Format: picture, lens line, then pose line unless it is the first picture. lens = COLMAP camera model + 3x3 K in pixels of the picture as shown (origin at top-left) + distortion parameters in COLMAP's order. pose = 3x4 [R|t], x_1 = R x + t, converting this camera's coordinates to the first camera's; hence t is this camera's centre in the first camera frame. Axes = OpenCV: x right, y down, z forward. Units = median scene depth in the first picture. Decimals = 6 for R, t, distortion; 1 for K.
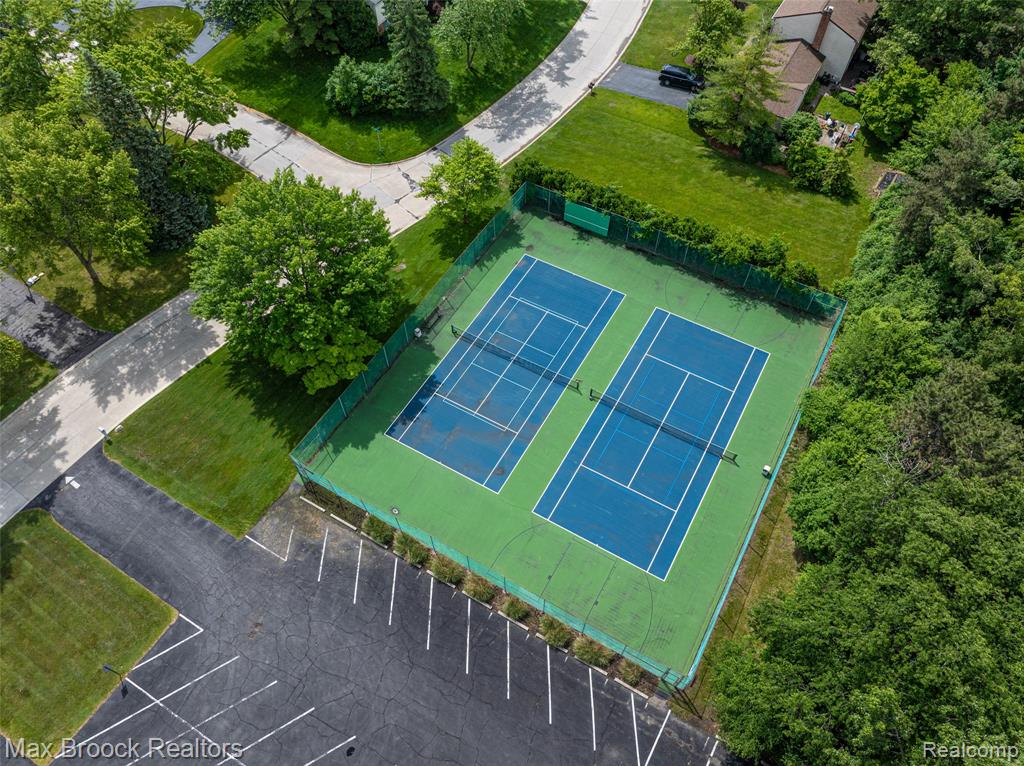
lens RADIAL K [[727.1, 0, 512.0], [0, 727.1, 383.0], [0, 0, 1]] dist [0.004148, 0.002149]
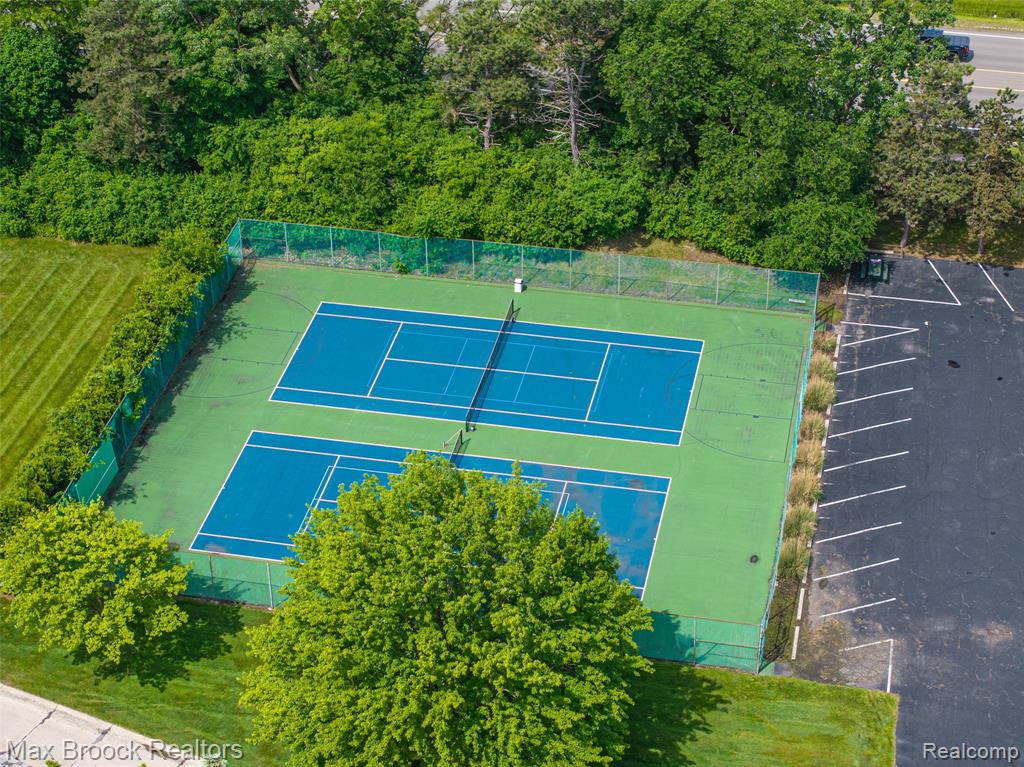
lens RADIAL K [[2086.0, 0, 512.0], [0, 2086.0, 383.5], [0, 0, 1]] dist [-0.051134, -0.092463]
pose [[-0.313856, -0.519428, 0.794789, -1.420034], [0.787497, 0.325225, 0.523525, -0.978702], [-0.530418, 0.790205, 0.306974, 0.376816]]
